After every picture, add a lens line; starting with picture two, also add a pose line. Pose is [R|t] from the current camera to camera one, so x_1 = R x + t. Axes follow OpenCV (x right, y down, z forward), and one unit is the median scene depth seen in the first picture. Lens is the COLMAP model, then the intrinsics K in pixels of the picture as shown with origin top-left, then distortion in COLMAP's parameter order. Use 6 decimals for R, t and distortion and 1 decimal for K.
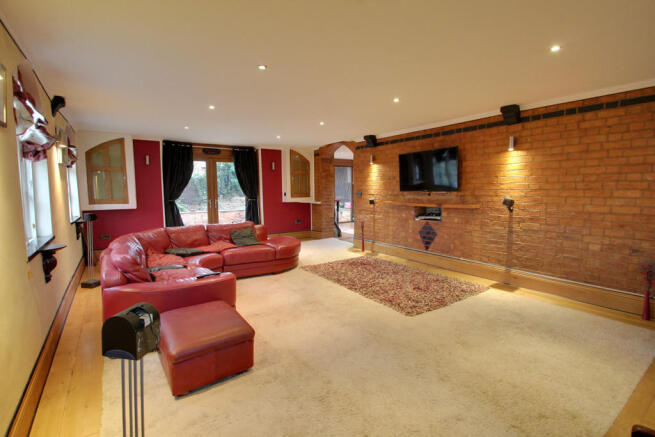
lens RADIAL K [[306.5, 0, 324.0], [0, 306.5, 214.9], [0, 0, 1]] dist [0.001218, -0.000222]
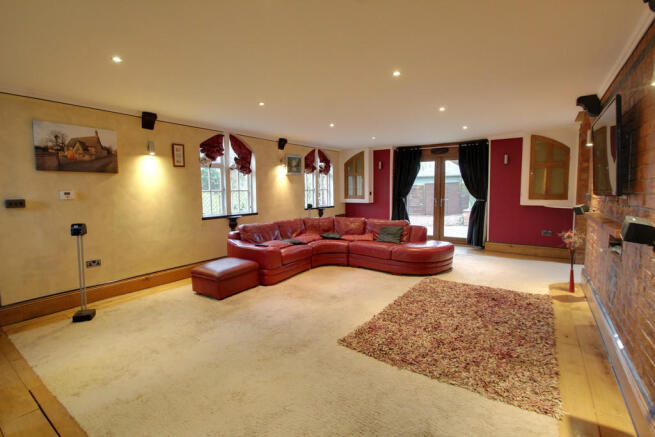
lens RADIAL K [[306.5, 0, 324.7], [0, 306.5, 216.5], [0, 0, 1]] dist [0.001218, -0.000222]
pose [[0.339967, 0.083404, -0.936732, 0.470029], [-0.077002, 0.995184, 0.060662, -0.024974], [0.937280, 0.051507, 0.344752, 0.311247]]
